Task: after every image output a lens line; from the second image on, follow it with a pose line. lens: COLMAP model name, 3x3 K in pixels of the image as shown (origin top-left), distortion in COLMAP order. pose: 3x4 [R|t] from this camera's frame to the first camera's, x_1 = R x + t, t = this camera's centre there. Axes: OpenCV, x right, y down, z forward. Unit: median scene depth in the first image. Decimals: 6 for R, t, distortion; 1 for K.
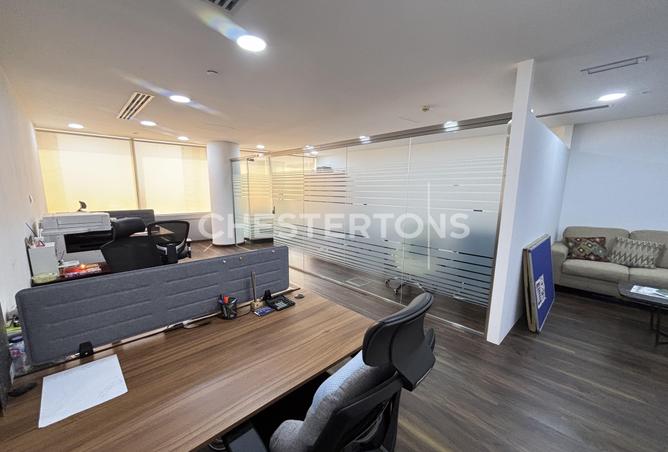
lens RADIAL K [[269.3, 0, 330.6], [0, 269.3, 233.4], [0, 0, 1]] dist [0.000038, -0.000032]
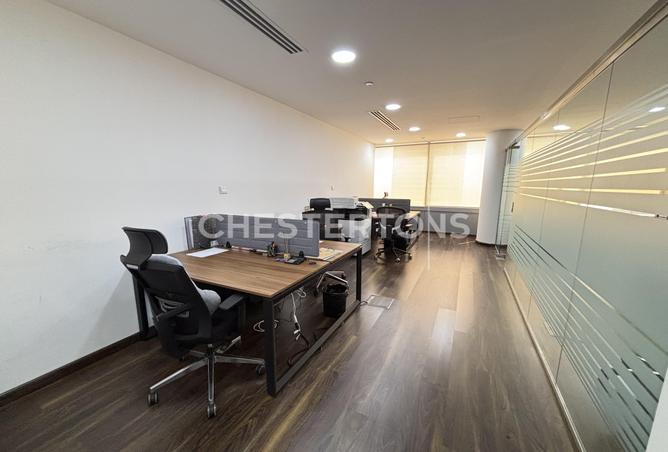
lens RADIAL K [[269.3, 0, 330.6], [0, 269.3, 233.4], [0, 0, 1]] dist [0.000038, -0.000032]
pose [[0.332584, 0.167741, -0.928036, 0.374270], [-0.159571, 0.979875, 0.119925, -0.024587], [0.929476, 0.108202, 0.352658, 0.227800]]
